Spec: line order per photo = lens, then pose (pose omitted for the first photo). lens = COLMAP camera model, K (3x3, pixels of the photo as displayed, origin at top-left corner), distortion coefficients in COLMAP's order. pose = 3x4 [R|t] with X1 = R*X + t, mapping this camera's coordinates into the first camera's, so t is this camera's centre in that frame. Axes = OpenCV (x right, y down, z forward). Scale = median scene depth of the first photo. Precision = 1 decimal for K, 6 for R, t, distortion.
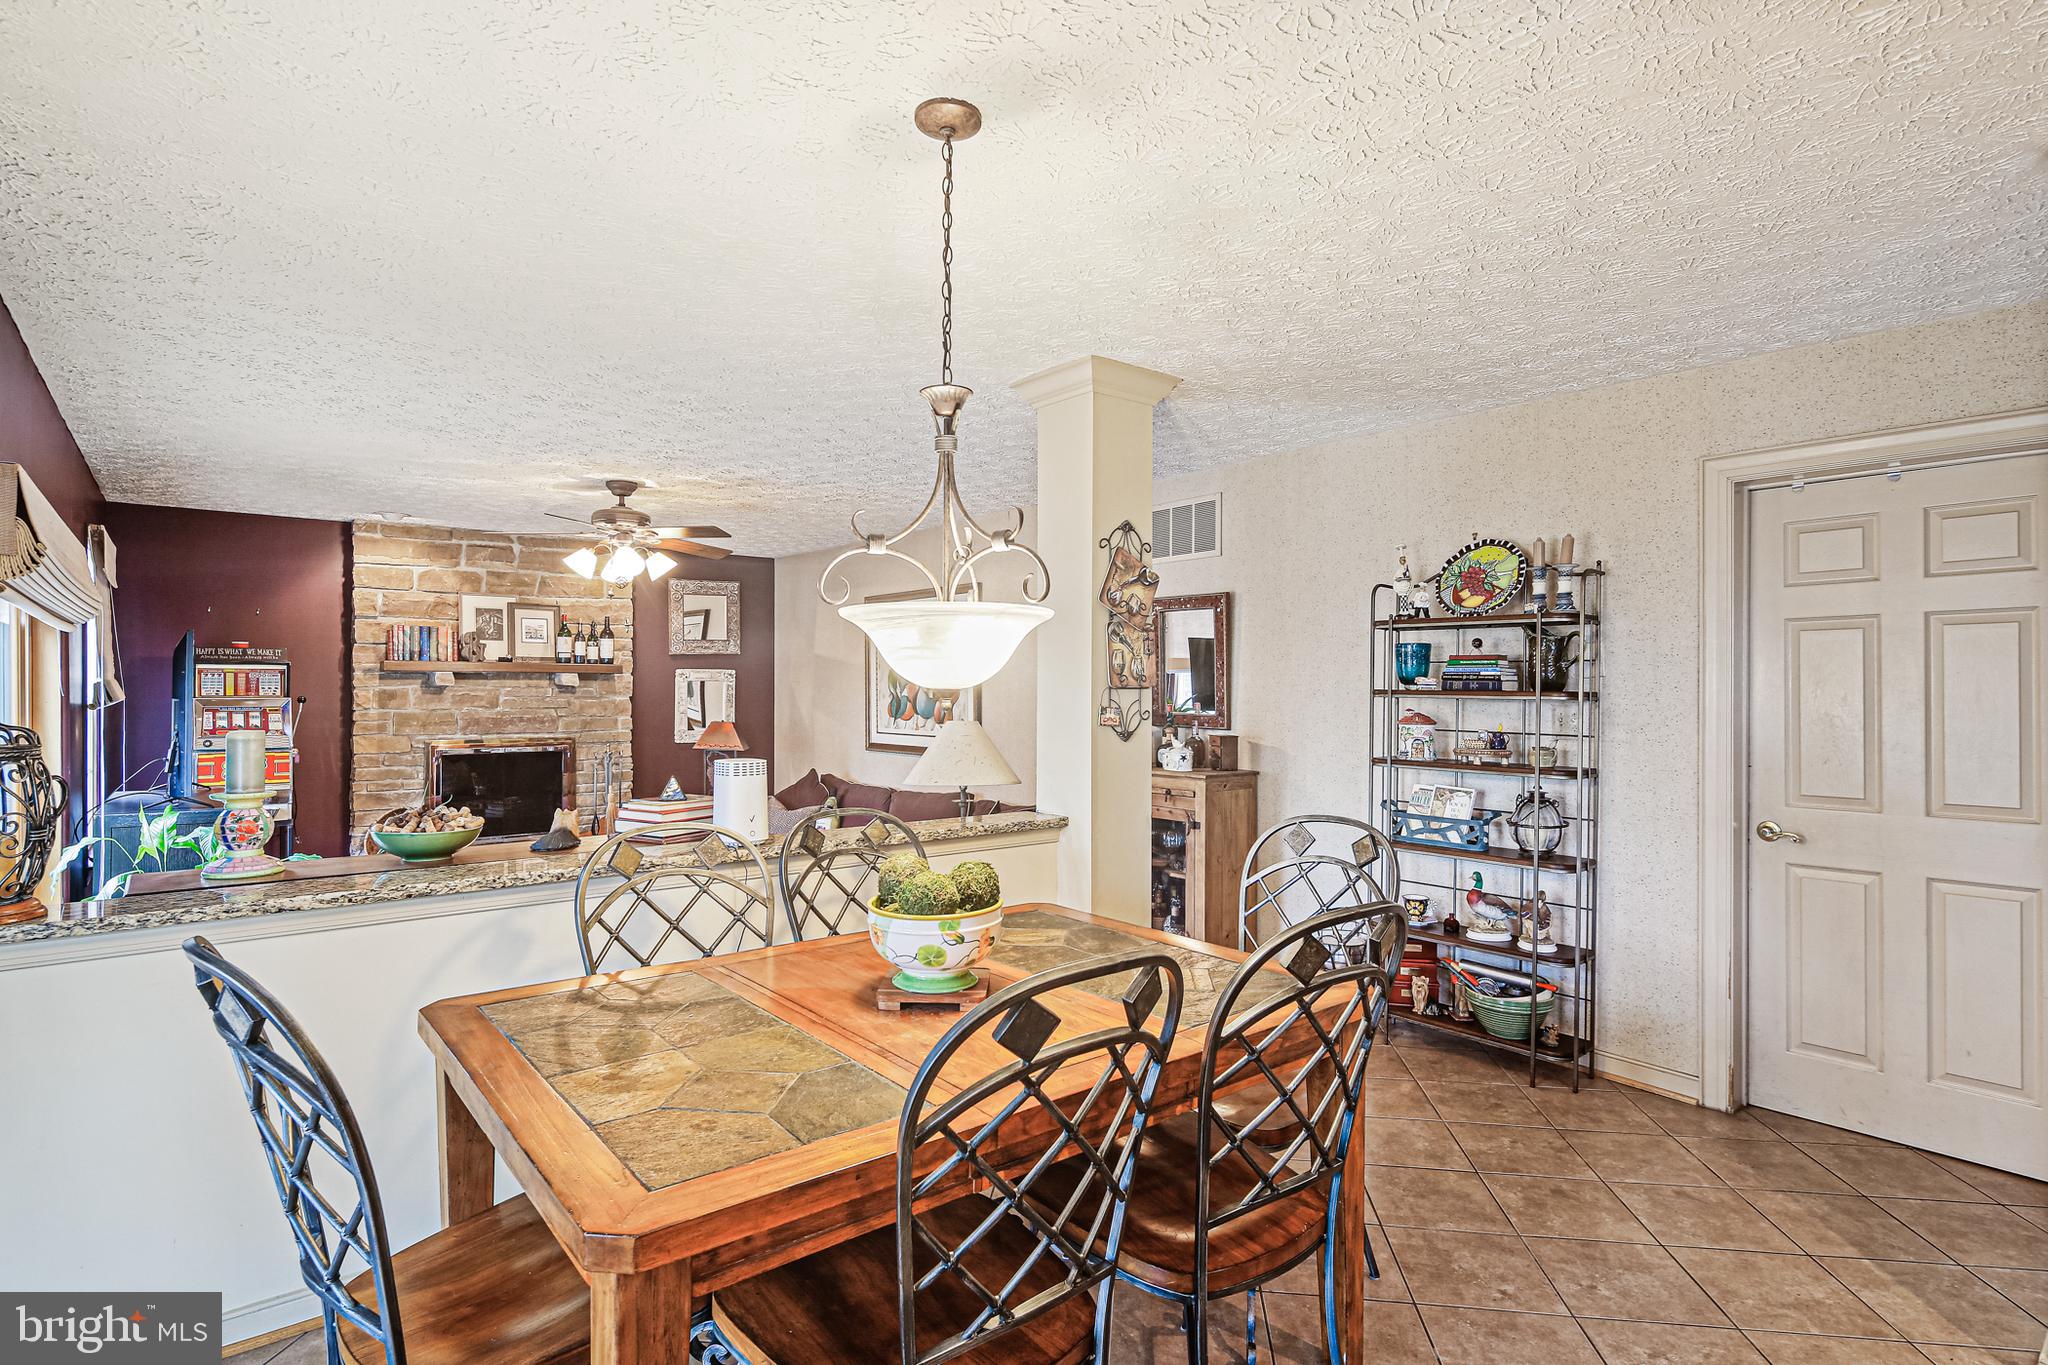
lens RADIAL K [[1038.1, 0, 1016.1], [0, 1038.1, 690.1], [0, 0, 1]] dist [0.001117, 0.000137]
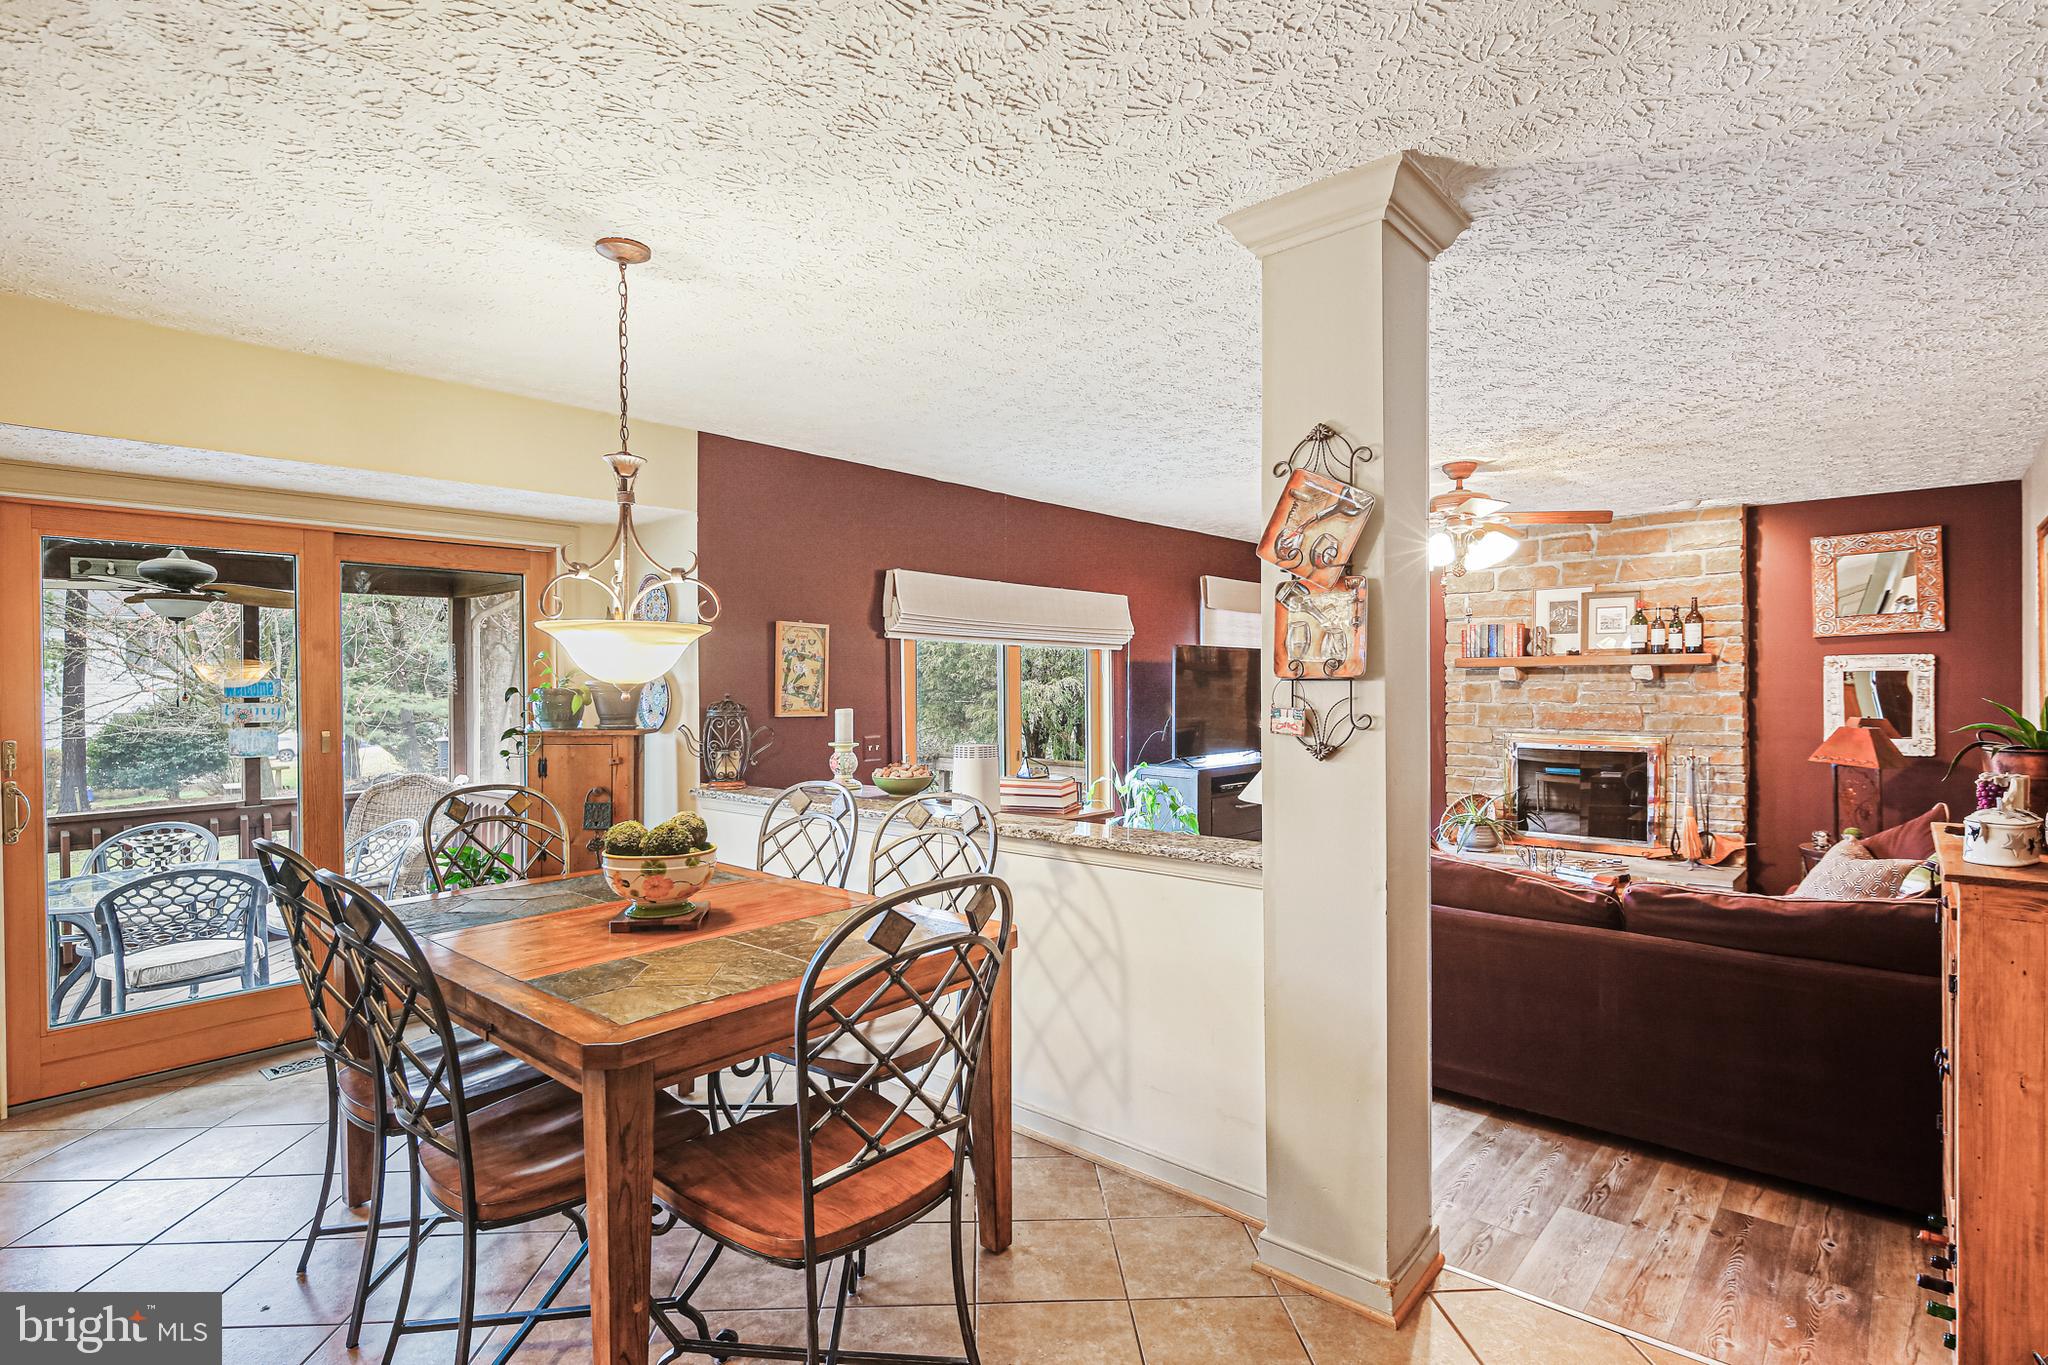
lens RADIAL K [[997.1, 0, 1022.6], [0, 997.1, 691.1], [0, 0, 1]] dist [0.000727, -0.001035]
pose [[0.164827, 0.003064, -0.986318, 0.335083], [0.002929, 0.999989, 0.003596, 0.001259], [0.986318, -0.003482, 0.164816, 0.341687]]
